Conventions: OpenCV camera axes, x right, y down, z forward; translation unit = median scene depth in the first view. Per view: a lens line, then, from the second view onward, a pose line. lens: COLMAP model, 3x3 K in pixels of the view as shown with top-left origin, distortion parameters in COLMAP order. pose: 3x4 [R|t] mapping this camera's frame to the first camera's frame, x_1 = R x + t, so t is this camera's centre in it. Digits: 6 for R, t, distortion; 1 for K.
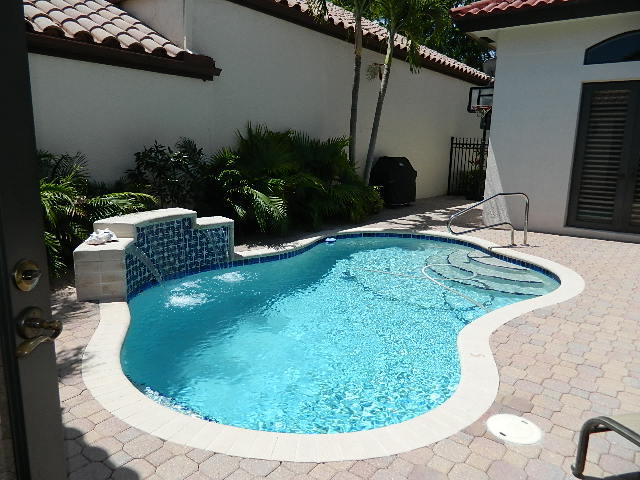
lens RADIAL K [[479.7, 0, 320.2], [0, 479.7, 236.1], [0, 0, 1]] dist [-0.005766, -0.002491]
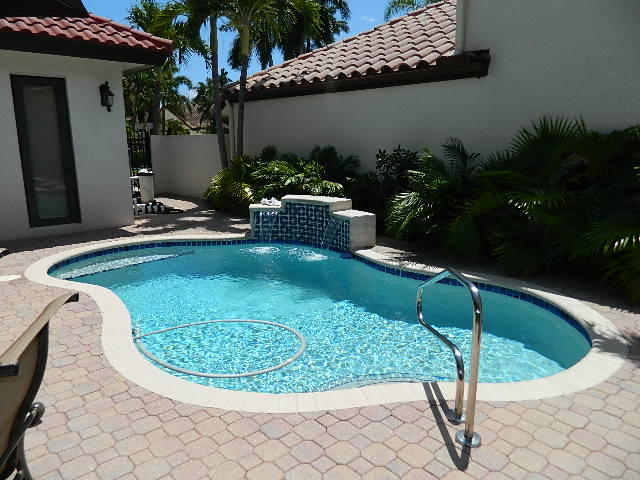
lens RADIAL K [[479.7, 0, 320.2], [0, 479.7, 236.1], [0, 0, 1]] dist [-0.005766, -0.002491]
pose [[-0.206849, 0.180790, -0.961524, 0.790902], [-0.165970, 0.962050, 0.216594, -0.190673], [0.964193, 0.204387, -0.168993, 0.972095]]
